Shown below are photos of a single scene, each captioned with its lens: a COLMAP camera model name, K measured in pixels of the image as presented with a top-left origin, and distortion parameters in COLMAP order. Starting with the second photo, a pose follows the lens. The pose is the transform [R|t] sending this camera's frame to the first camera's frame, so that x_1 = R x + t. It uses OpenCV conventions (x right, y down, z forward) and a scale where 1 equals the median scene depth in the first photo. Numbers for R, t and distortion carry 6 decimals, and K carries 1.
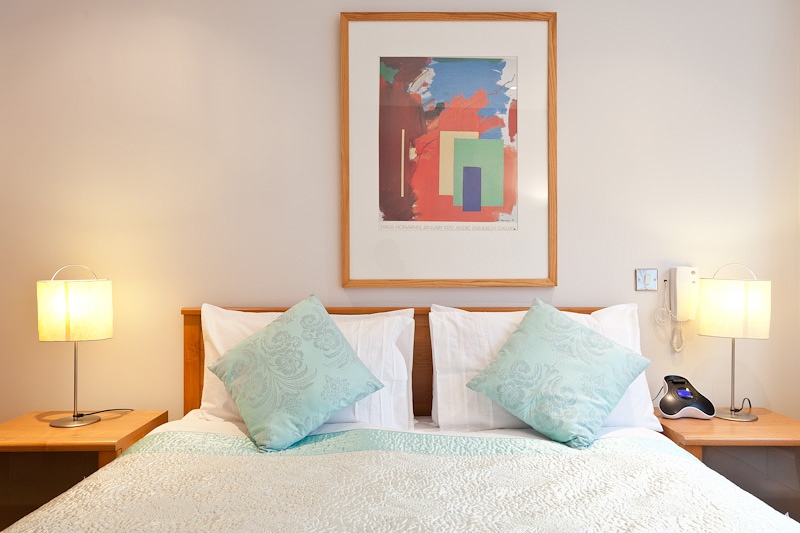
lens RADIAL K [[571.3, 0, 400.0], [0, 571.3, 266.5], [0, 0, 1]] dist [0.003759, 0.000938]
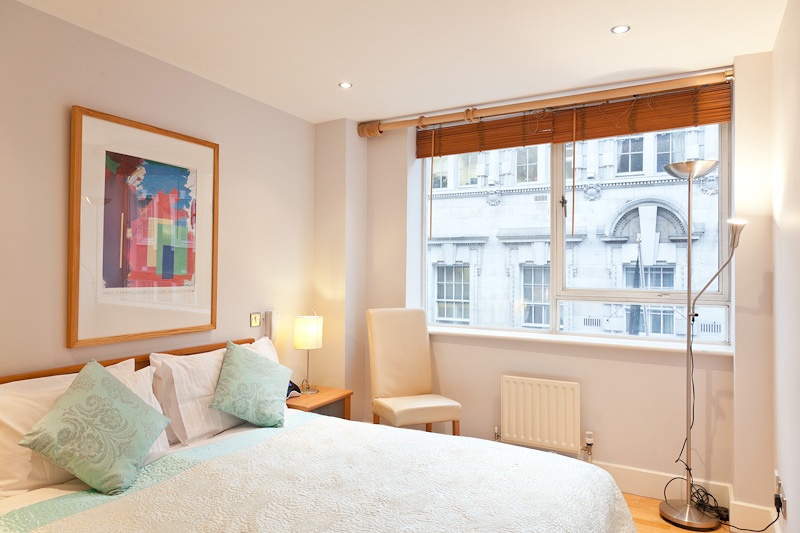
lens RADIAL K [[542.1, 0, 394.4], [0, 542.1, 262.8], [0, 0, 1]] dist [0.016033, -0.004823]
pose [[0.472185, 0.014086, 0.881387, -0.752238], [-0.018824, 0.999805, -0.005893, -0.138184], [-0.881299, -0.013809, 0.472358, -0.068675]]
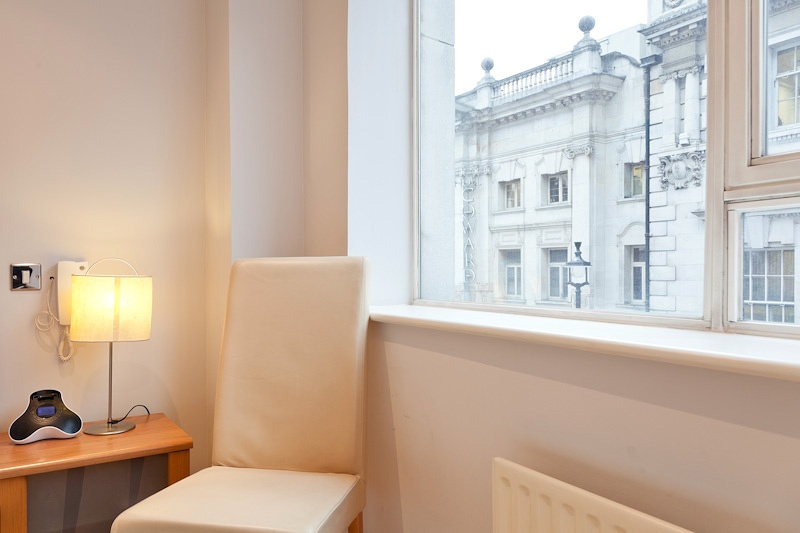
lens RADIAL K [[590.5, 0, 360.6], [0, 590.5, 268.9], [0, 0, 1]] dist [0.004862, 0.002158]
pose [[0.858276, -0.001076, 0.513187, 0.407337], [-0.003988, 0.999954, 0.008765, 0.001373], [-0.513172, -0.009570, 0.858232, 0.007787]]
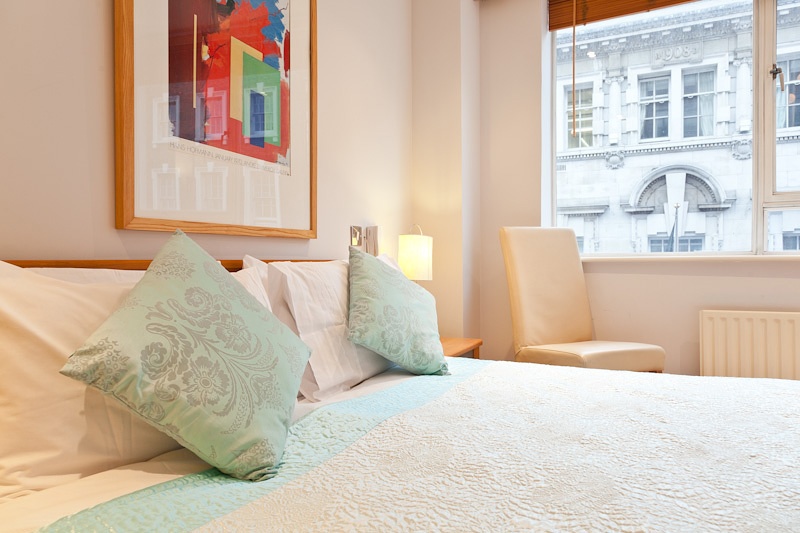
lens RADIAL K [[551.4, 0, 400.0], [0, 551.4, 266.5], [0, 0, 1]] dist [0.009741, 0.000519]
pose [[0.433444, -0.011472, 0.901107, -0.521368], [-0.005831, 0.999862, 0.015534, 0.067296], [-0.901162, -0.011988, 0.433318, 0.461008]]
